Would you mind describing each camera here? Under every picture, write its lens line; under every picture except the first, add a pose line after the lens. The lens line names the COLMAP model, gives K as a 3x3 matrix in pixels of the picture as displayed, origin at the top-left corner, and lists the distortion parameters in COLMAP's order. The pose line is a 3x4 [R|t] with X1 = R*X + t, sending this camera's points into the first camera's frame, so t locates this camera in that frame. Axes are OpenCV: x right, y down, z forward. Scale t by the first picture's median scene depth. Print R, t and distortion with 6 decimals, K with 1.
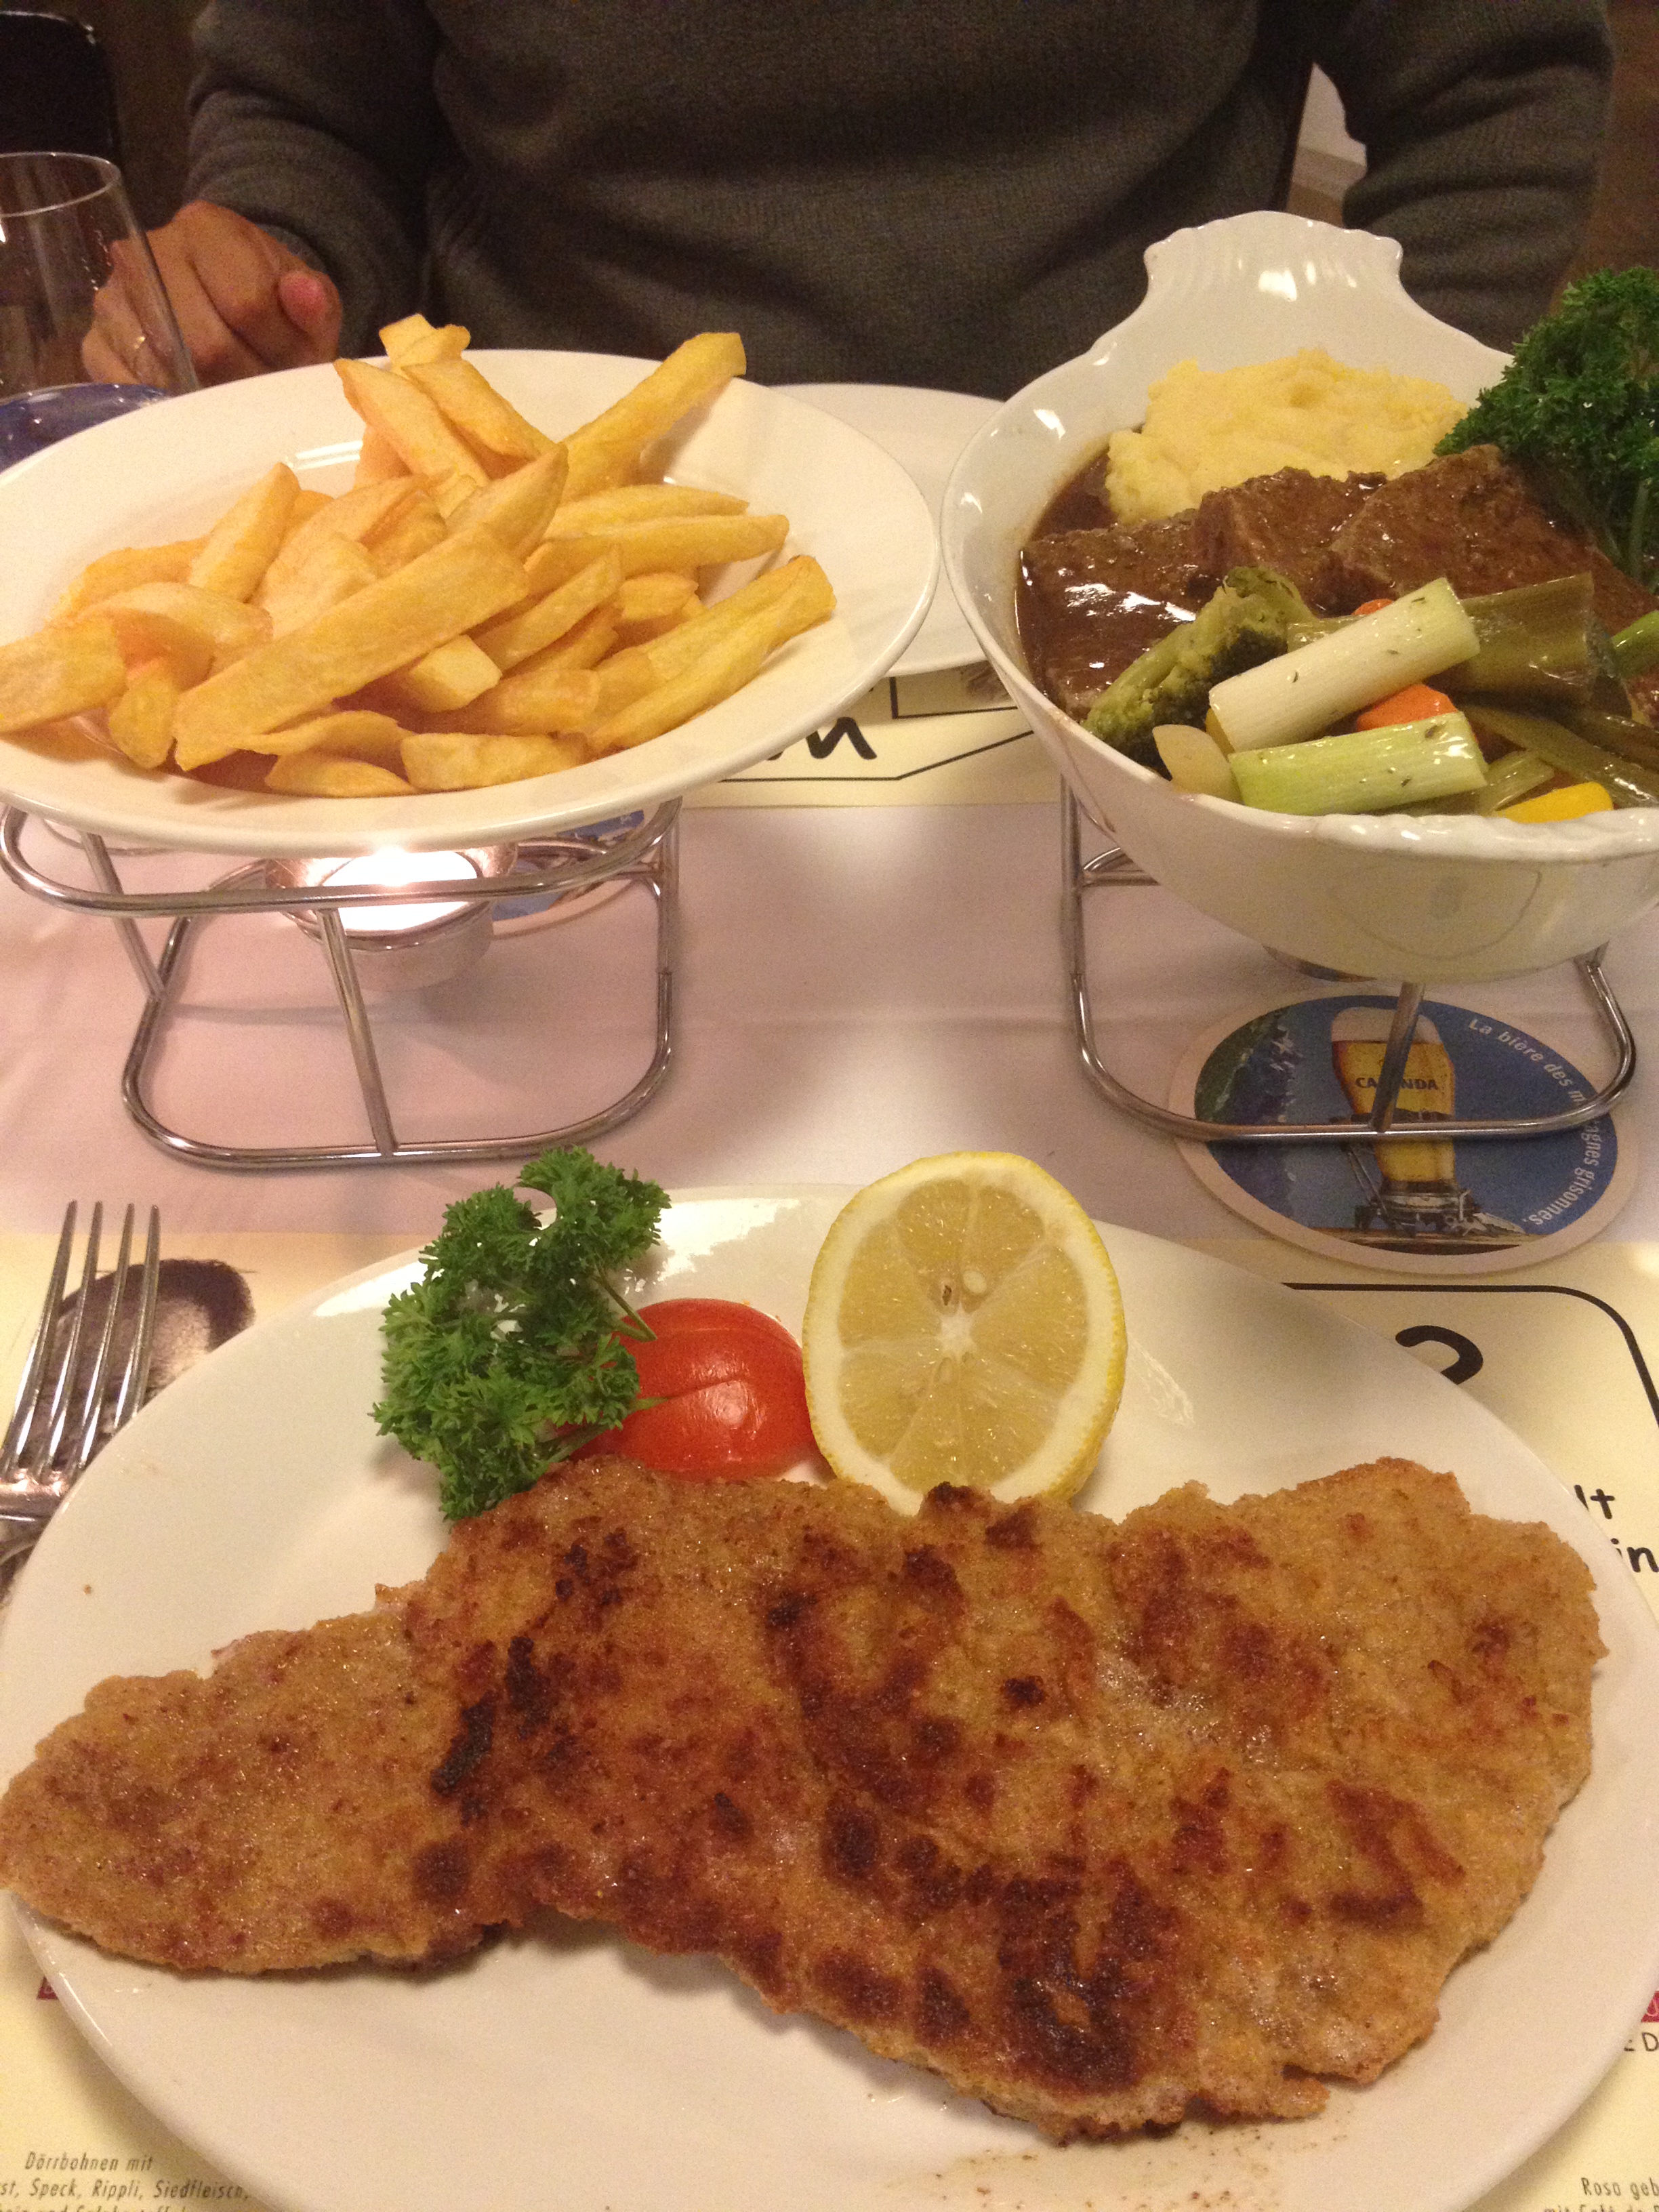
lens RADIAL K [[2241.6, 0, 829.5], [0, 2241.6, 1106.0], [0, 0, 1]] dist [-0.022636, -0.038595]
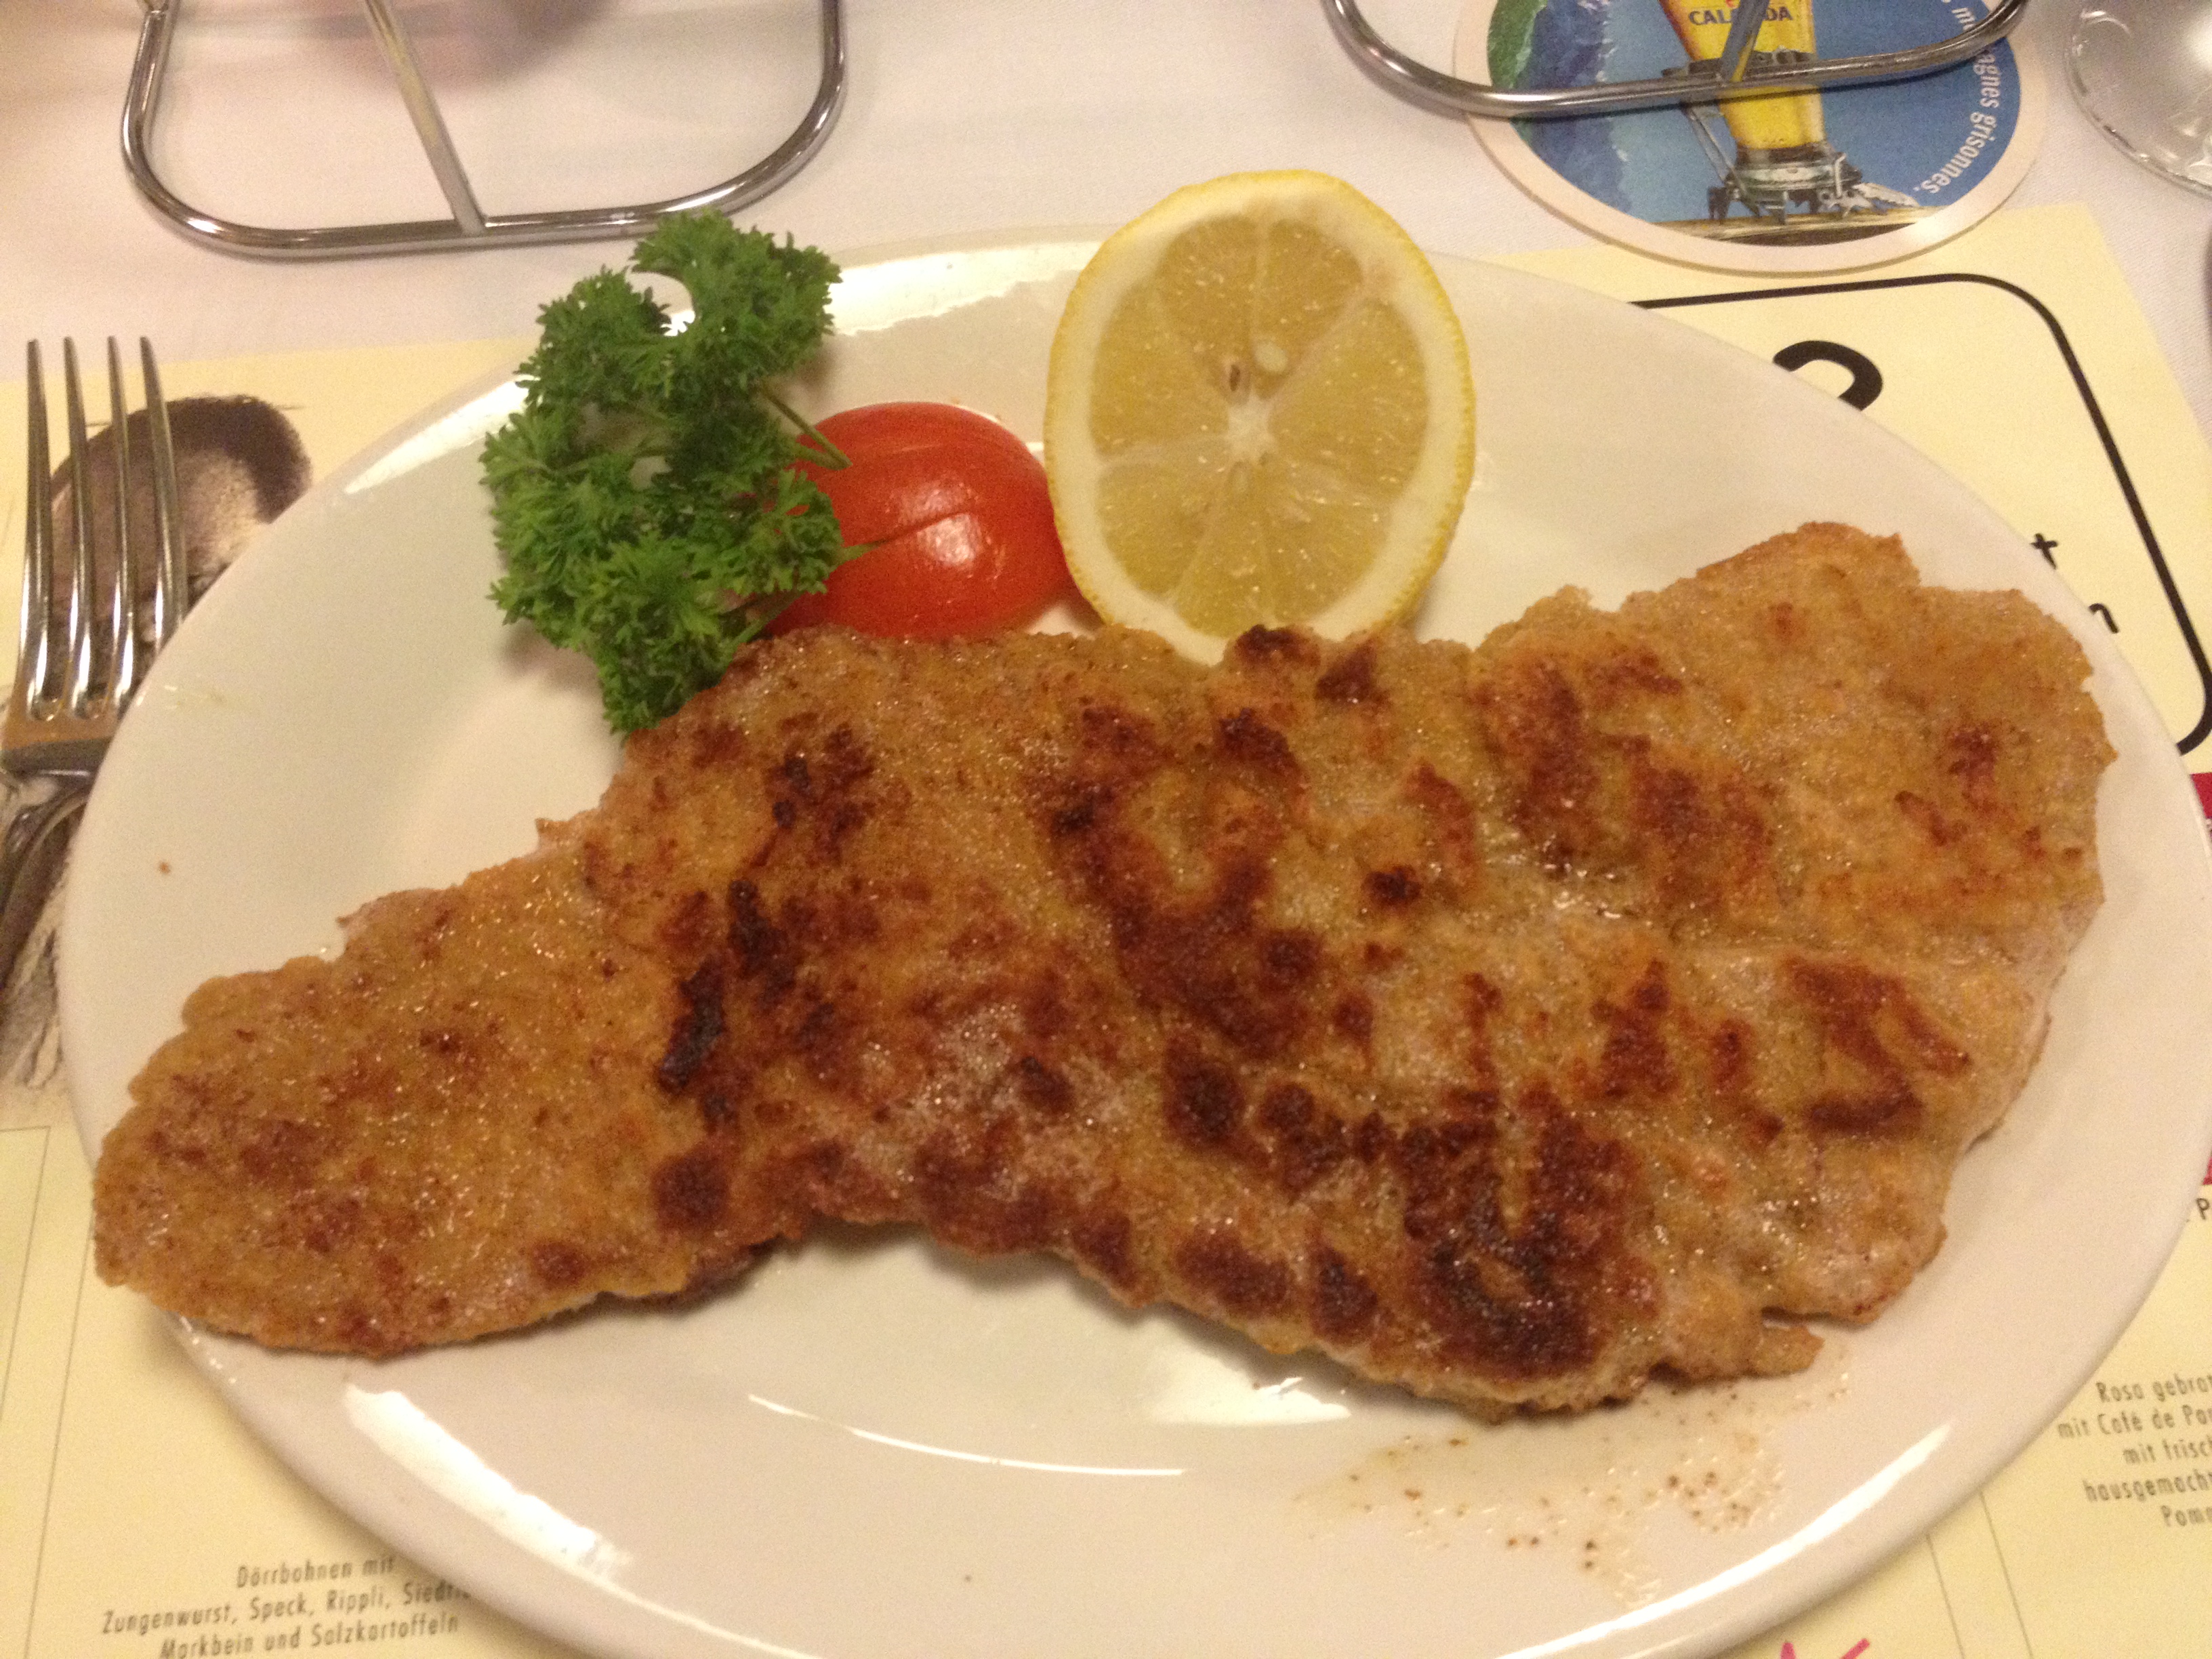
lens RADIAL K [[2241.6, 0, 1106.0], [0, 2241.6, 829.5], [0, 0, 1]] dist [-0.022636, -0.038595]
pose [[0.991654, -0.113126, 0.061845, -0.058112], [0.086219, 0.938527, 0.334266, -0.029440], [-0.095857, -0.326144, 0.940448, 0.262086]]
